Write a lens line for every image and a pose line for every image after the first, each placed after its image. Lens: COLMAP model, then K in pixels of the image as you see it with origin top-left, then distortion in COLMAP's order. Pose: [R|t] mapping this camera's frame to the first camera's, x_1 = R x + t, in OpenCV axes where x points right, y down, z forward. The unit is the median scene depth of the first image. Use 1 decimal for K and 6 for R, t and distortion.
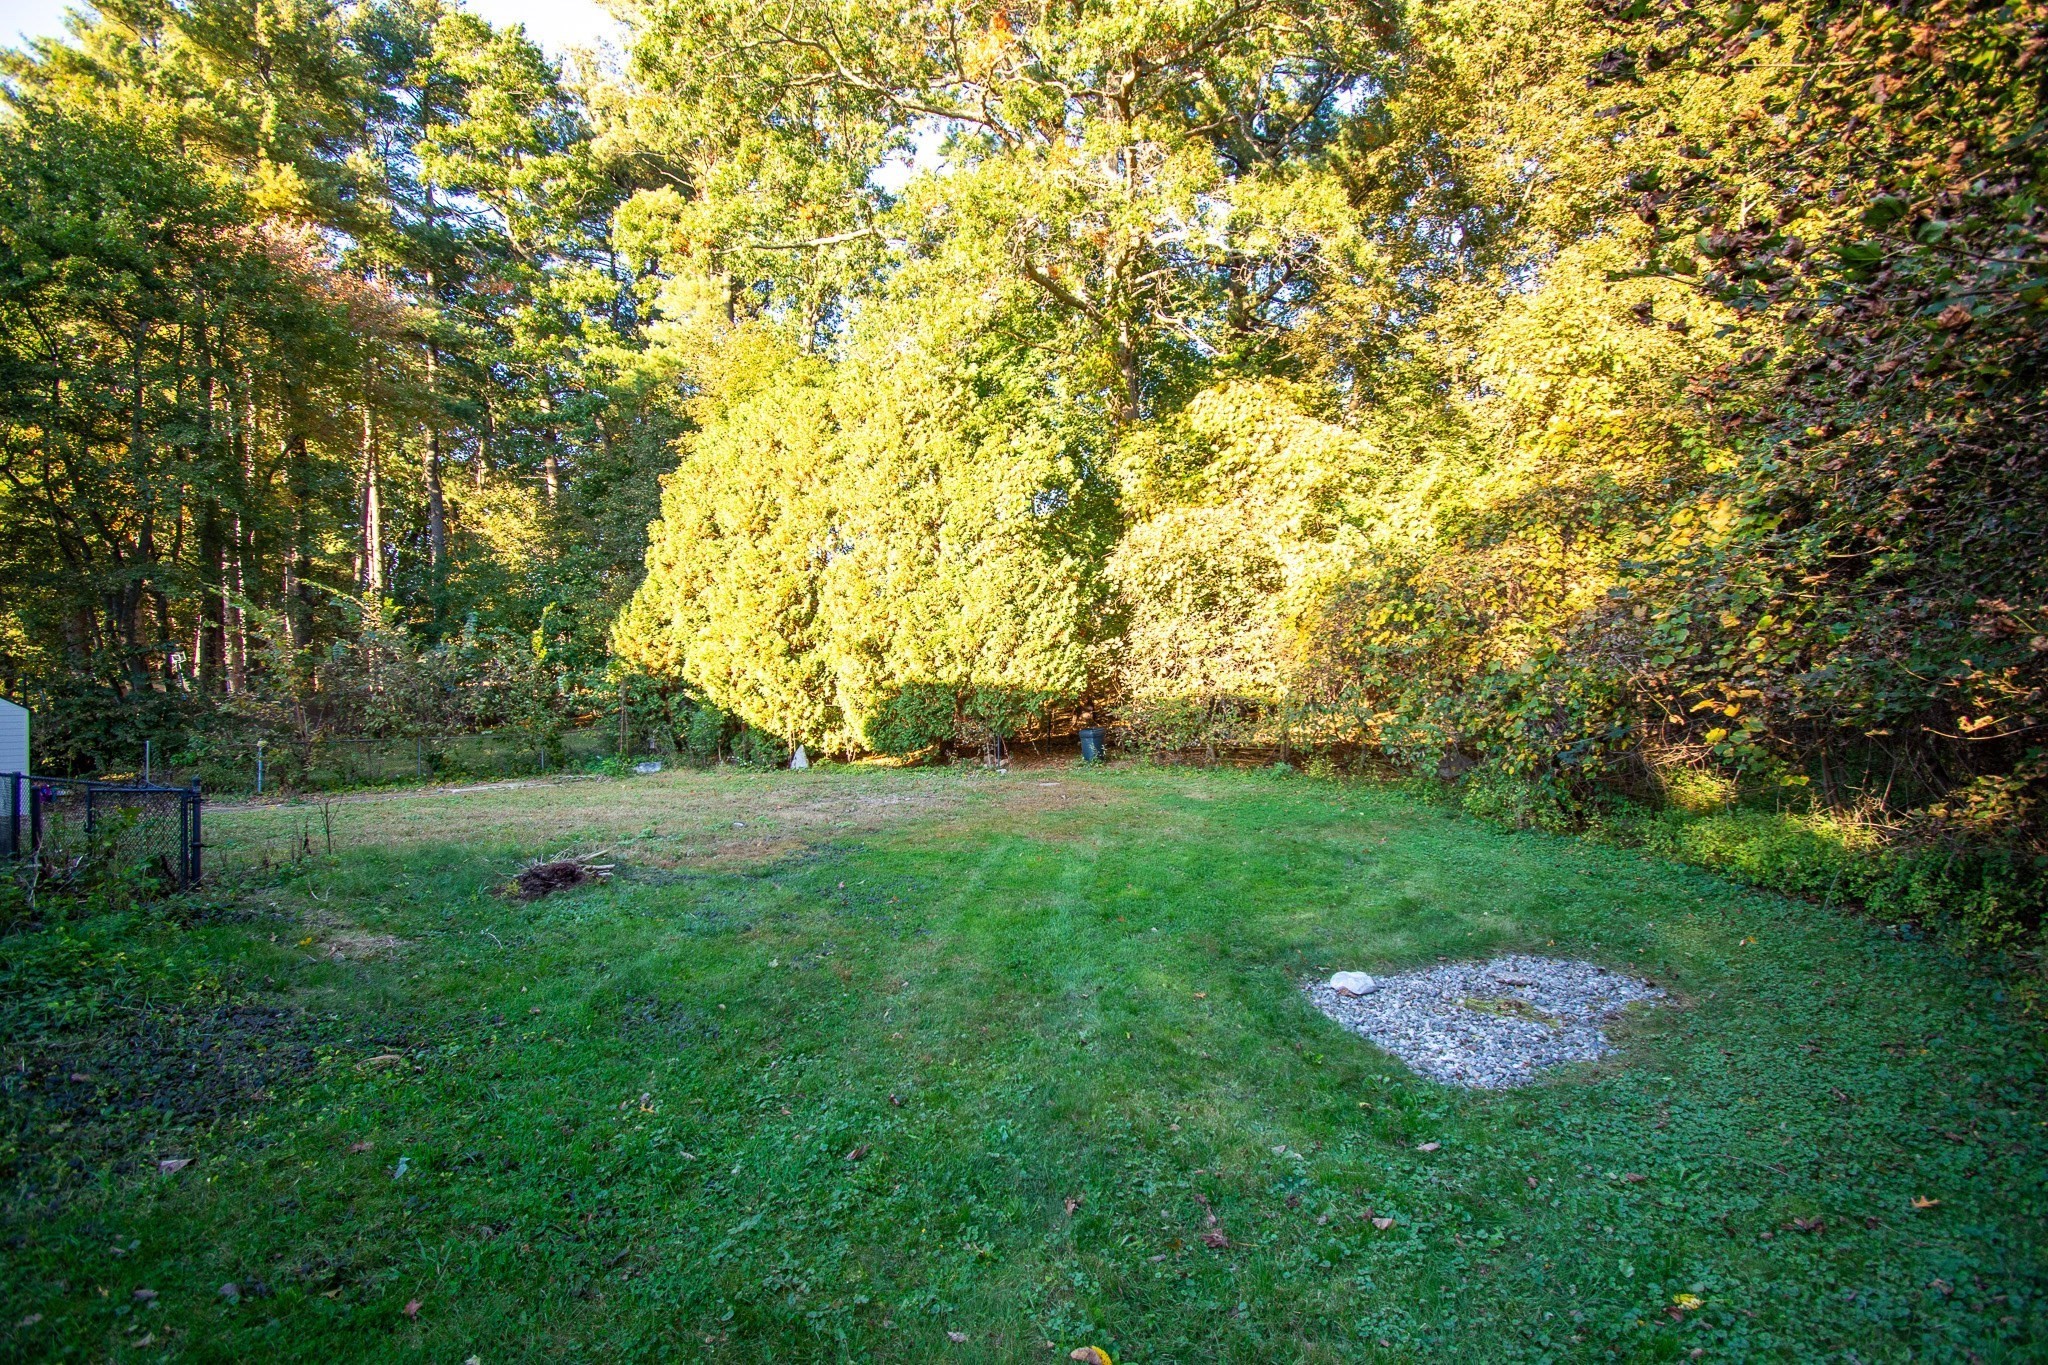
lens RADIAL K [[935.5, 0, 1043.7], [0, 935.5, 678.8], [0, 0, 1]] dist [-0.012620, -0.010491]
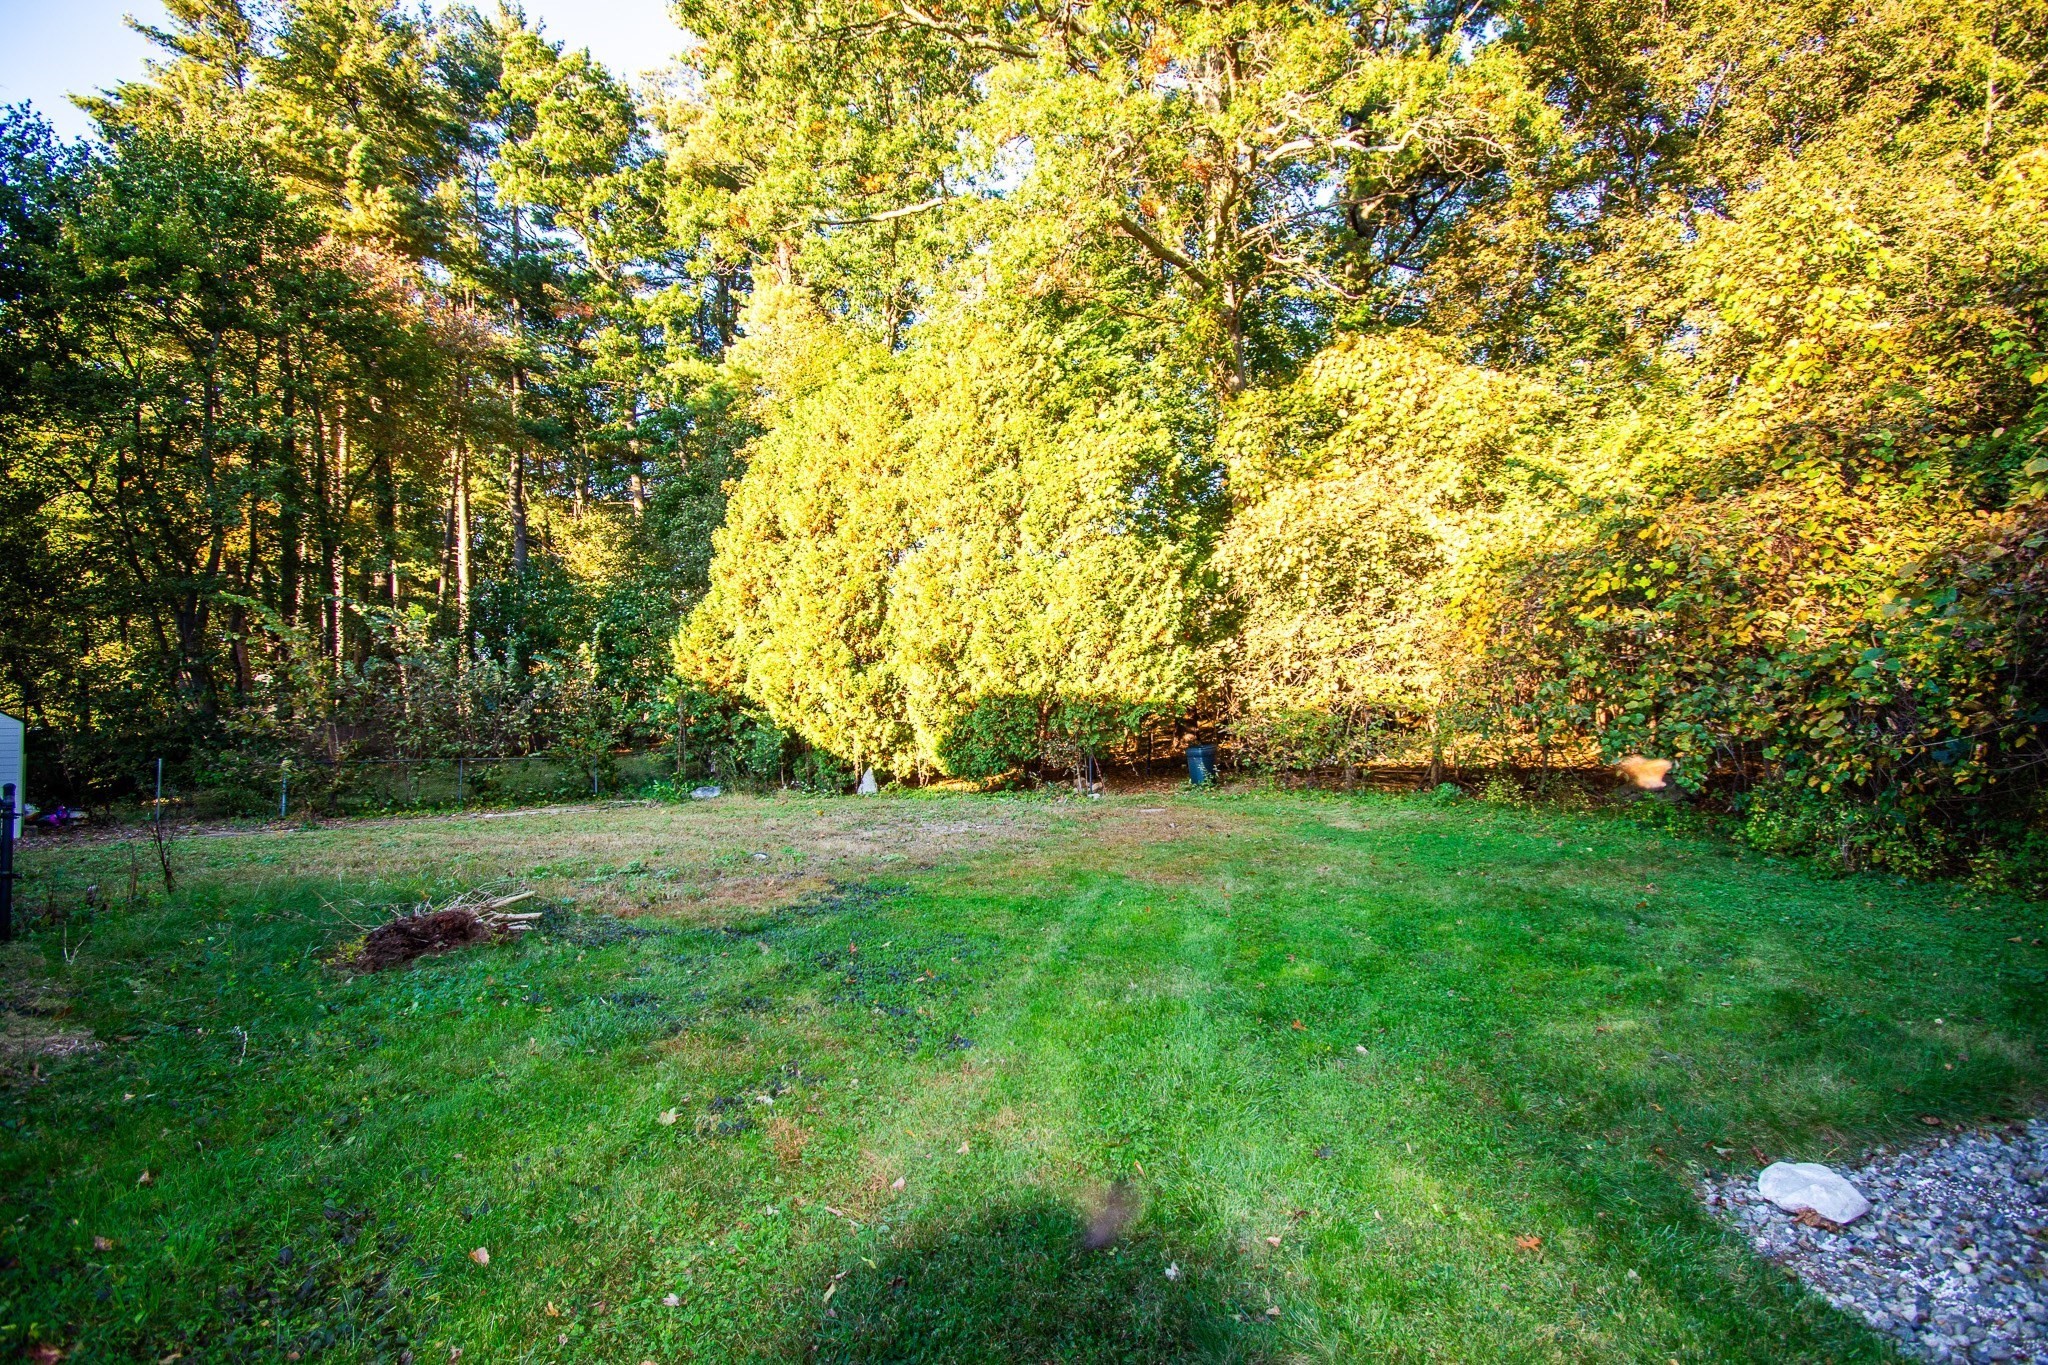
lens RADIAL K [[935.5, 0, 1025.8], [0, 935.5, 678.6], [0, 0, 1]] dist [-0.012620, -0.010491]
pose [[0.992942, -0.013054, -0.117881, -0.004929], [0.008842, 0.999306, -0.036183, 0.020967], [0.118272, 0.034885, 0.992368, 0.138188]]
